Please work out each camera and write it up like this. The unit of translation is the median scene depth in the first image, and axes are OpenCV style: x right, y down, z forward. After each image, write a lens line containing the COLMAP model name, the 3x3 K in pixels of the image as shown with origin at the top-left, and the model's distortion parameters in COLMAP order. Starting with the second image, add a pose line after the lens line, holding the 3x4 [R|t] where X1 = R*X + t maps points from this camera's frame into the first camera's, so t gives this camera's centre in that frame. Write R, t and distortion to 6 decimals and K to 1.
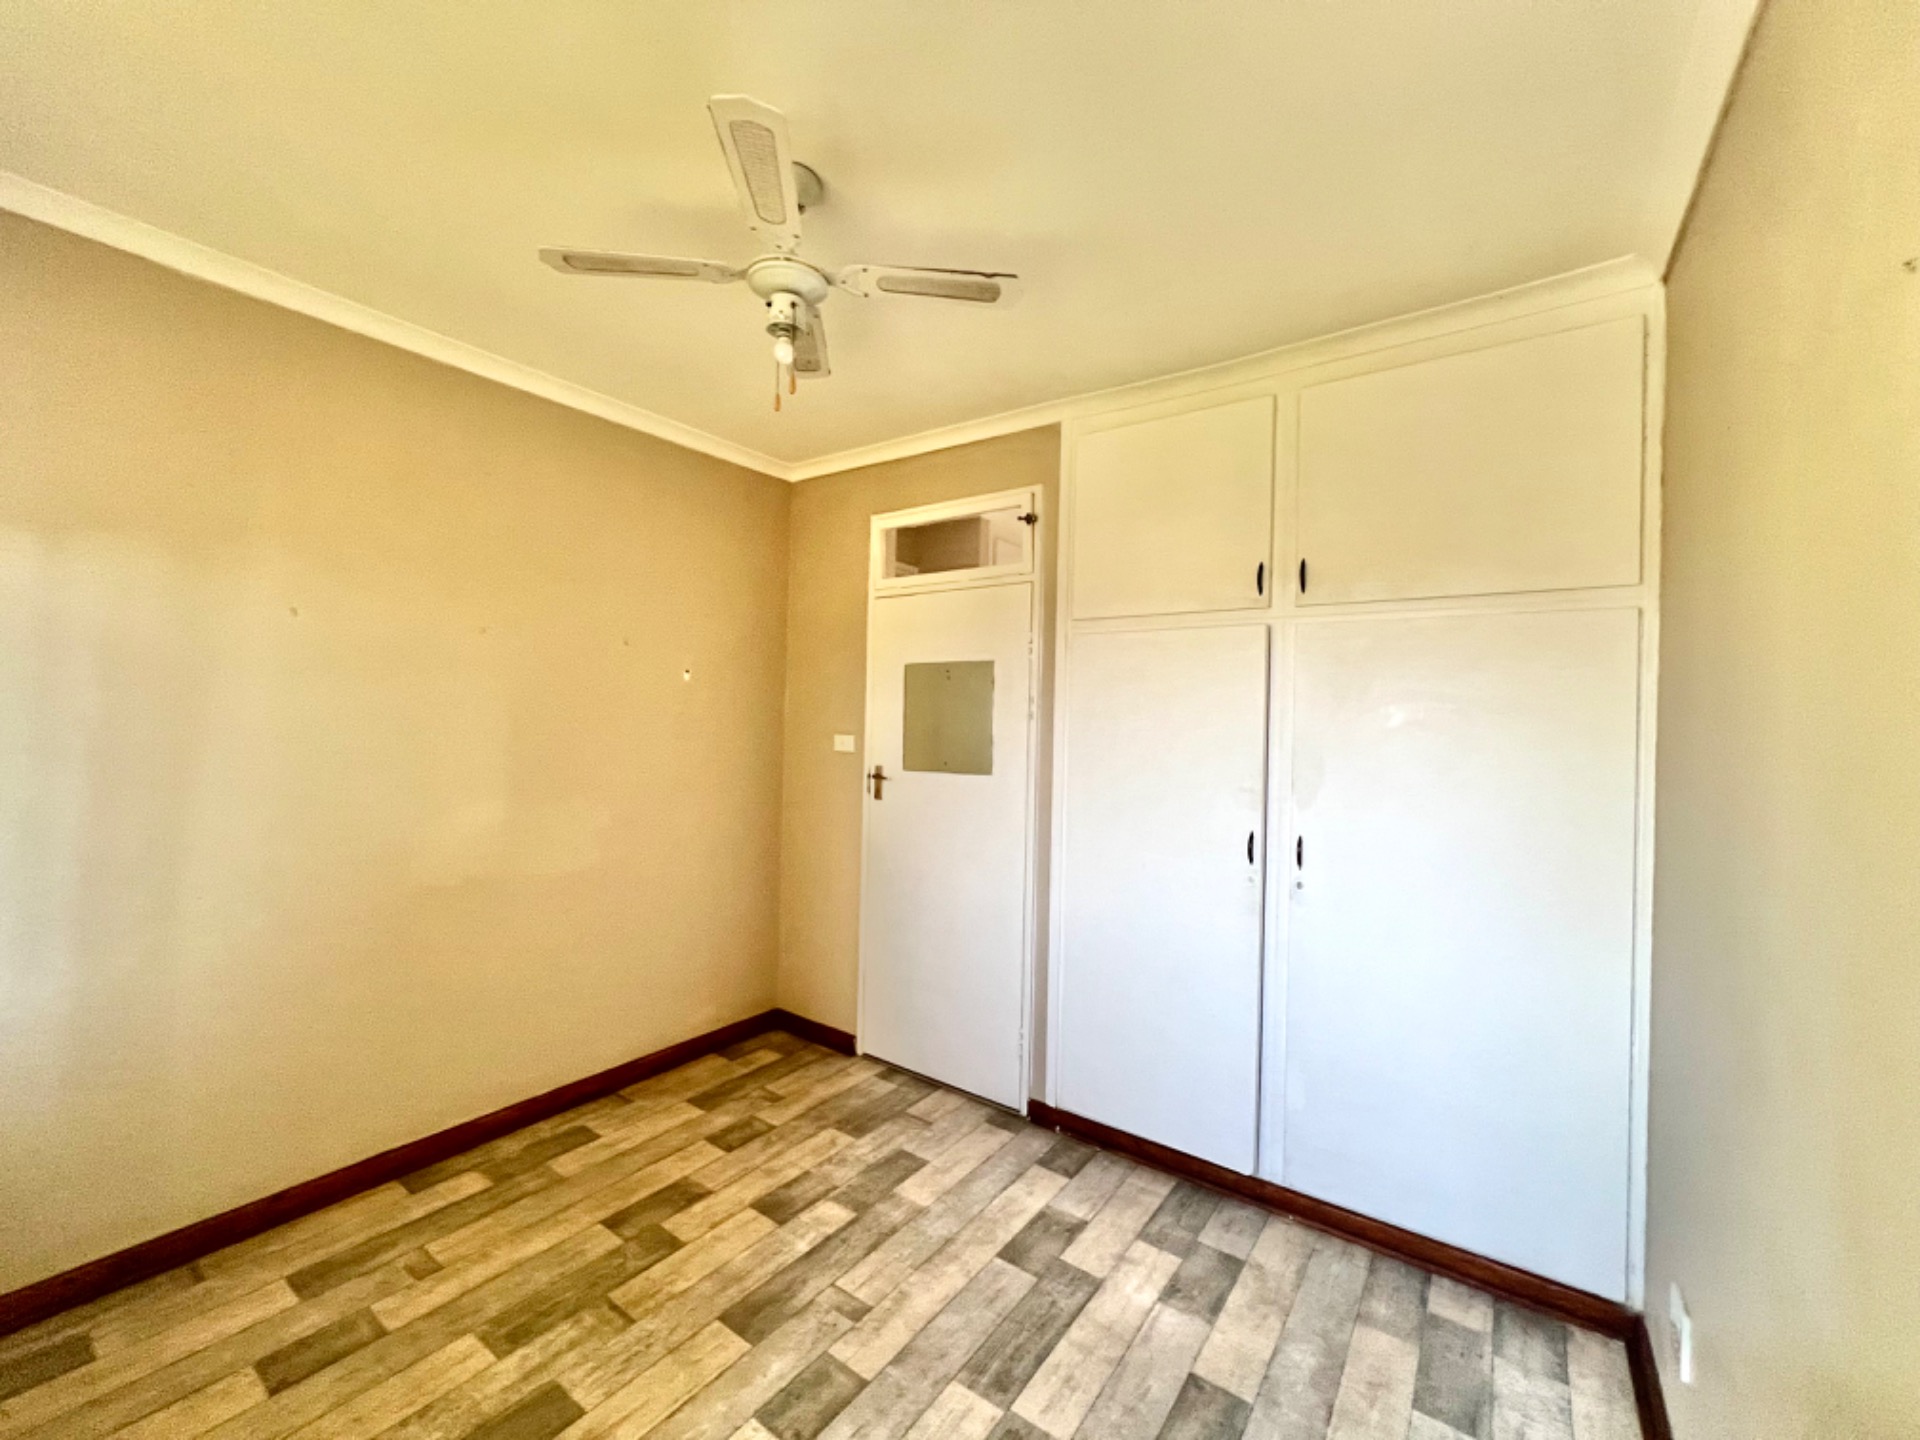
lens RADIAL K [[768.8, 0, 961.1], [0, 768.8, 725.3], [0, 0, 1]] dist [-0.006186, 0.001699]
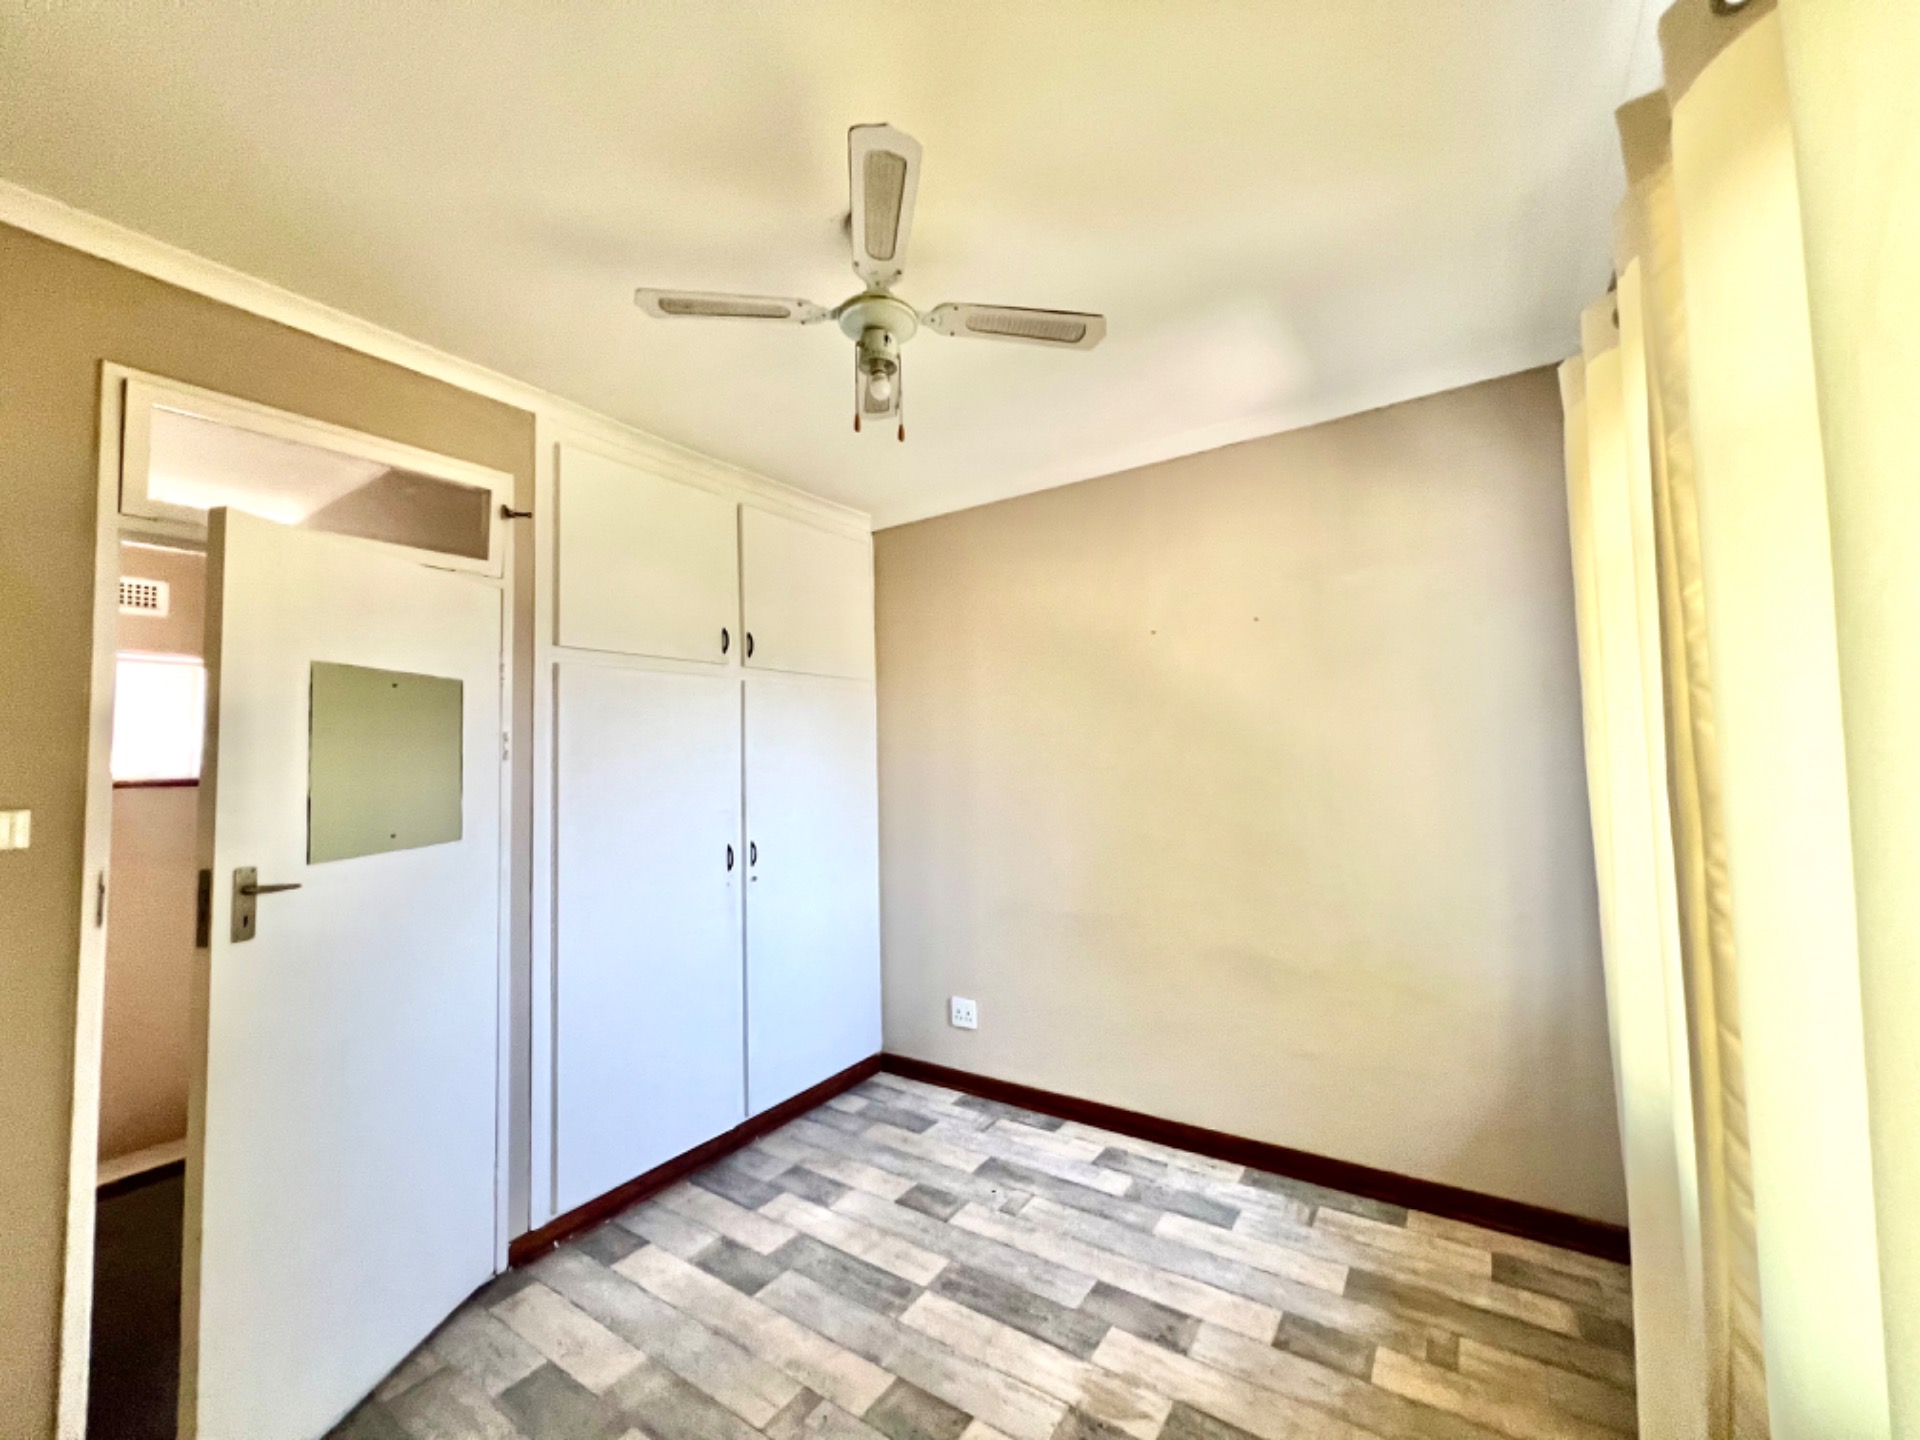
lens RADIAL K [[768.8, 0, 957.5], [0, 768.8, 716.4], [0, 0, 1]] dist [-0.006186, 0.001699]
pose [[-0.029581, 0.031628, 0.999062, -0.969399], [0.025859, 0.999189, -0.030867, -0.021513], [-0.999228, 0.024922, -0.030375, 0.738056]]
